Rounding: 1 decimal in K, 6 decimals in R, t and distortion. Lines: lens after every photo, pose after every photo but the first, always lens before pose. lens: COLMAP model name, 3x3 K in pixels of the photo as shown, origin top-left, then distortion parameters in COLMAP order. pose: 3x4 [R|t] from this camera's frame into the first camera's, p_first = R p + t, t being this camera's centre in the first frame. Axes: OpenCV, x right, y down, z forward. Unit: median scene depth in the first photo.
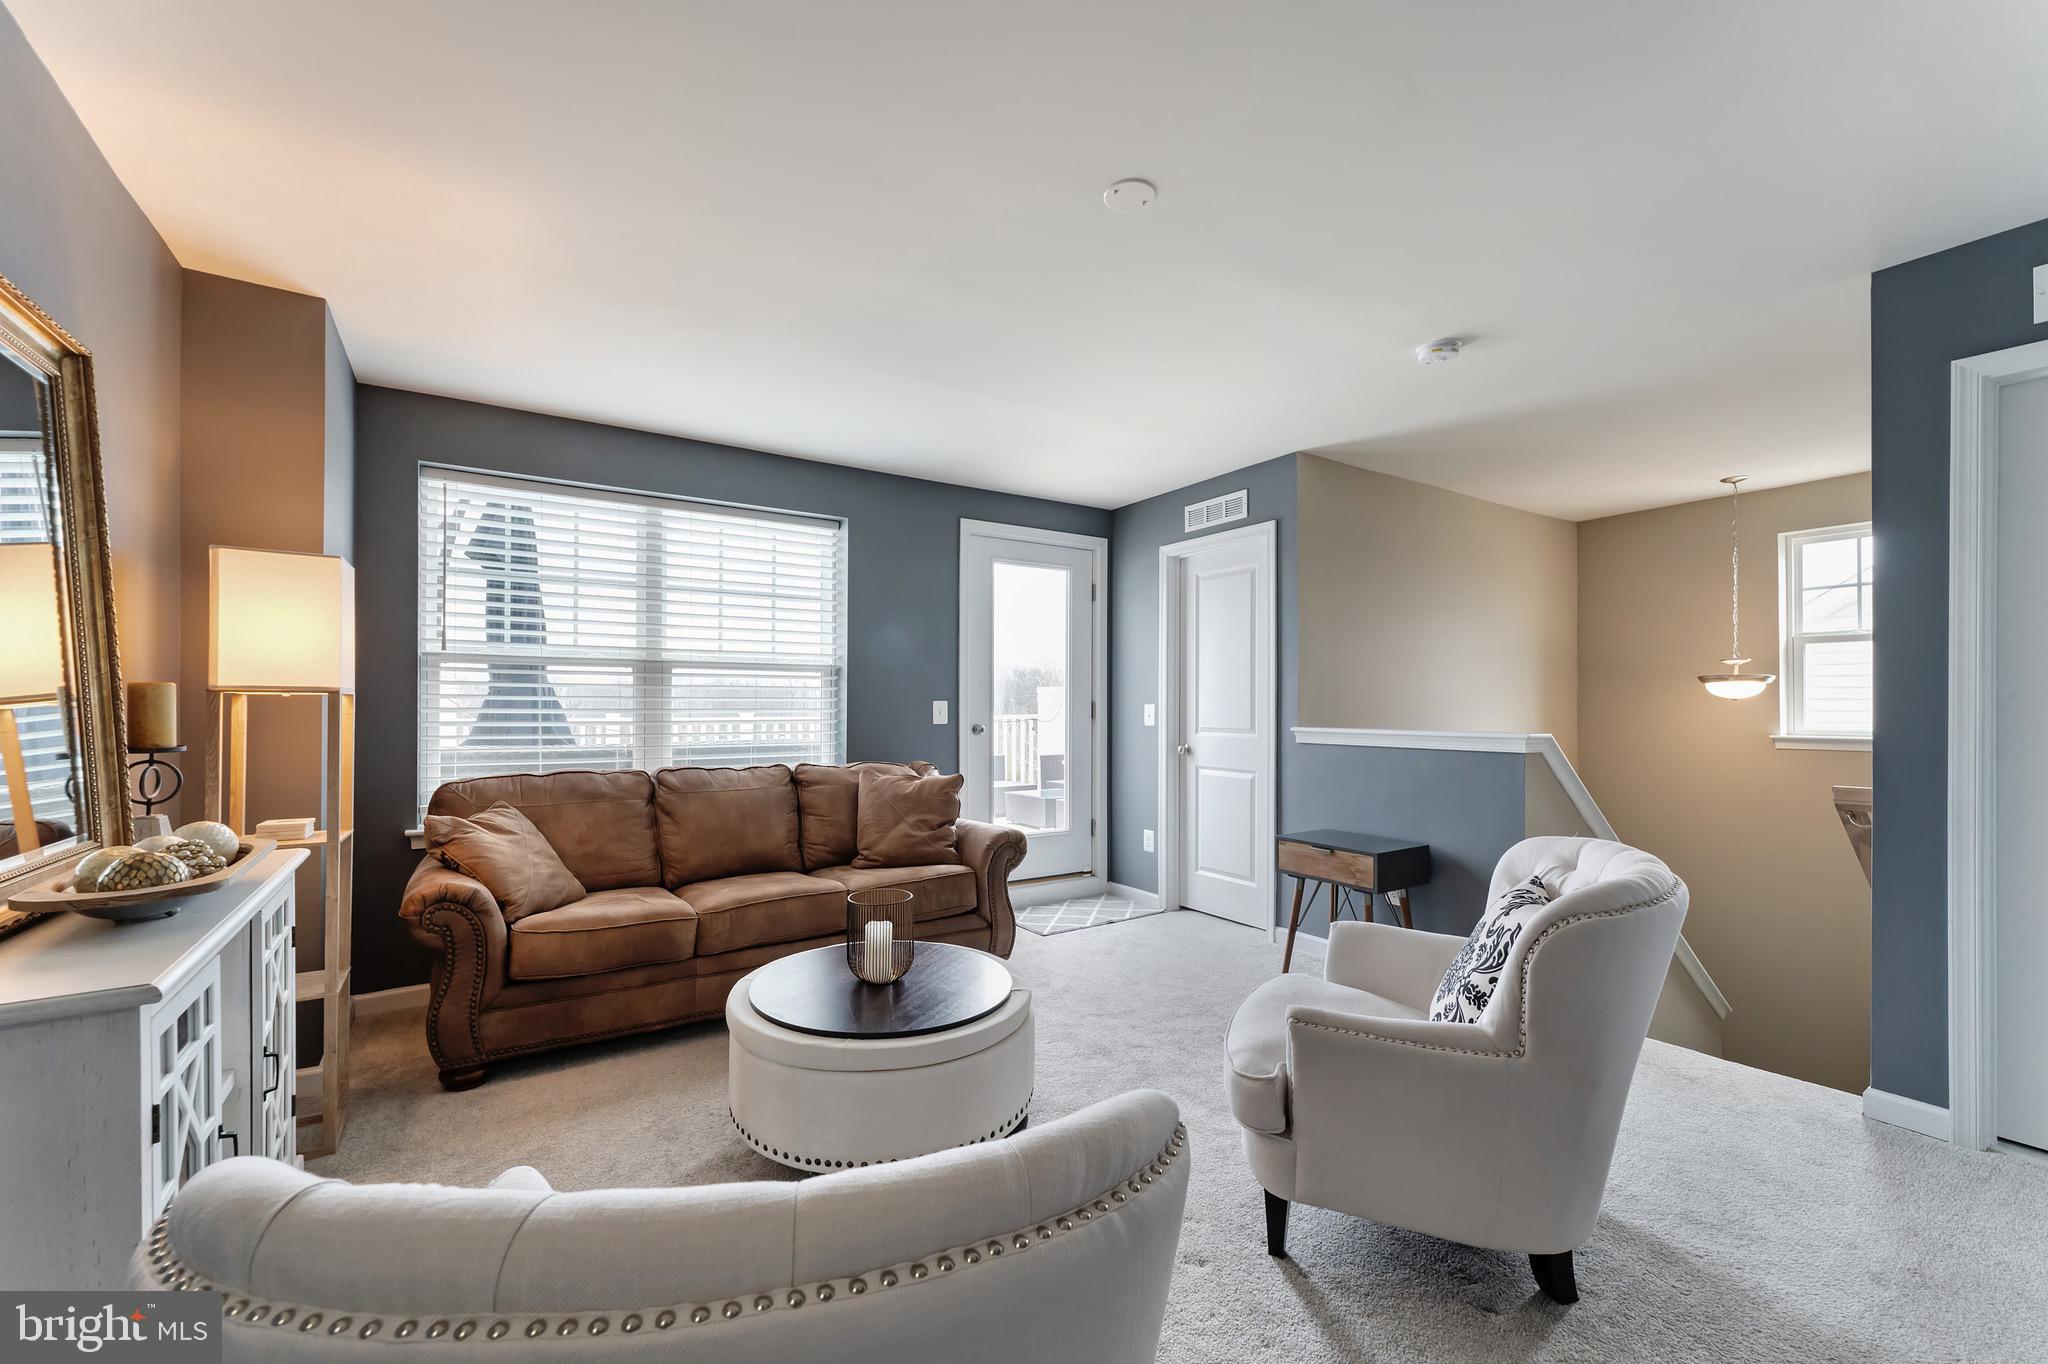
lens RADIAL K [[846.3, 0, 1026.7], [0, 846.3, 701.9], [0, 0, 1]] dist [0.001393, 0.000109]
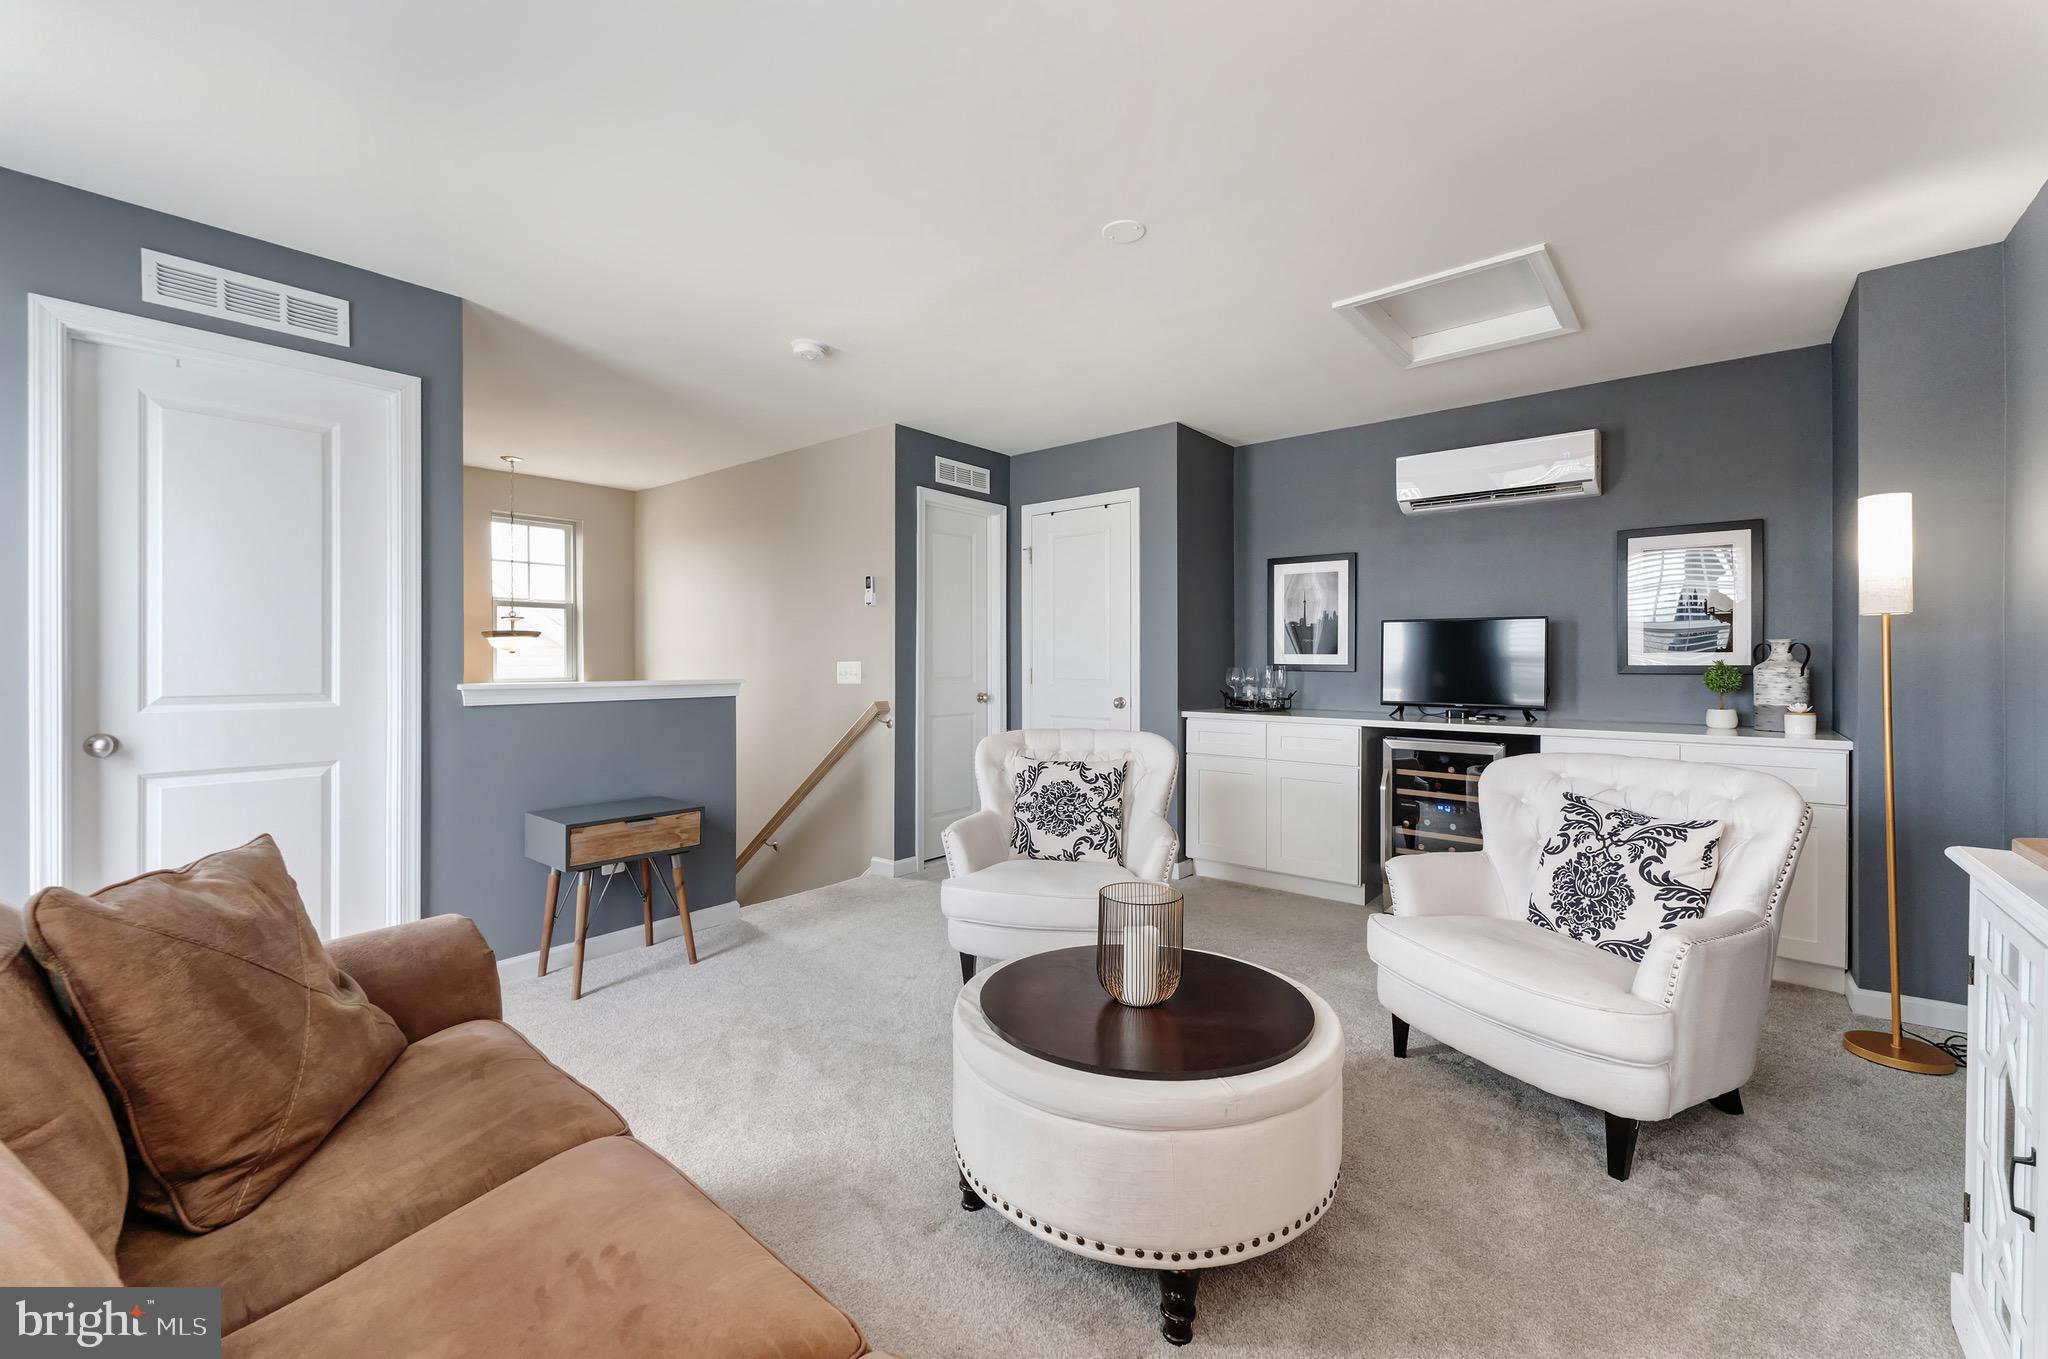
lens RADIAL K [[846.3, 0, 1026.7], [0, 846.3, 699.4], [0, 0, 1]] dist [0.001393, 0.000109]
pose [[-0.298680, -0.043444, 0.953364, -0.763559], [-0.005005, 0.999021, 0.043956, 0.011155], [-0.954340, 0.008357, -0.298605, 1.134340]]
